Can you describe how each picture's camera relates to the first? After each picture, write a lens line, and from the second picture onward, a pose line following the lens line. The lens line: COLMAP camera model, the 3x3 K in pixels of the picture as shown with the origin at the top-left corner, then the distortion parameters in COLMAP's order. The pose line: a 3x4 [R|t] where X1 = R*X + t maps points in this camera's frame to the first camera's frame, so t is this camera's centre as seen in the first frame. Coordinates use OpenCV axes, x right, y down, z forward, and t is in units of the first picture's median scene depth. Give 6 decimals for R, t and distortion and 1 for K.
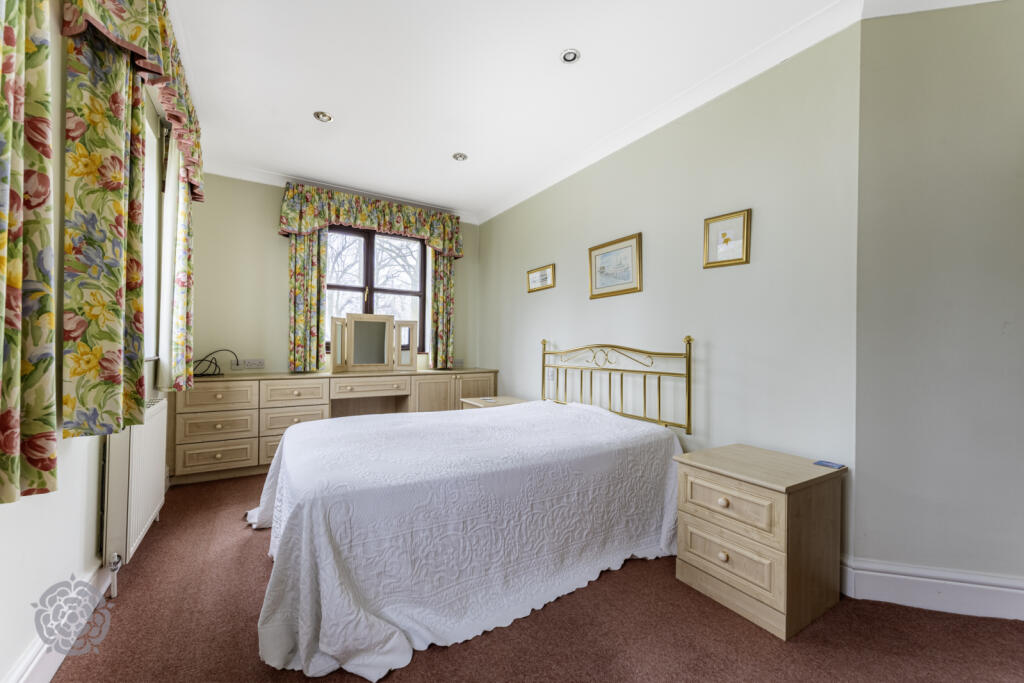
lens RADIAL K [[399.7, 0, 510.4], [0, 399.7, 343.5], [0, 0, 1]] dist [0.001828, -0.000691]
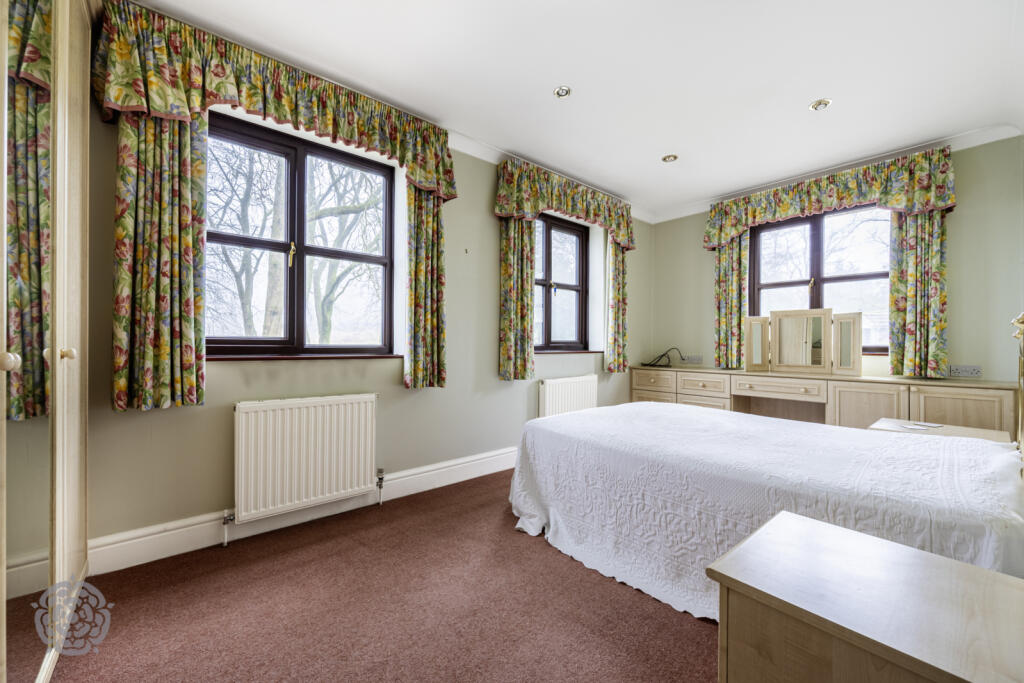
lens RADIAL K [[399.7, 0, 513.3], [0, 399.7, 343.1], [0, 0, 1]] dist [0.001828, -0.000691]
pose [[0.153030, -0.010190, -0.988169, 0.489464], [0.003289, 0.999947, -0.009802, 0.009813], [0.988216, -0.001750, 0.153055, 0.241799]]
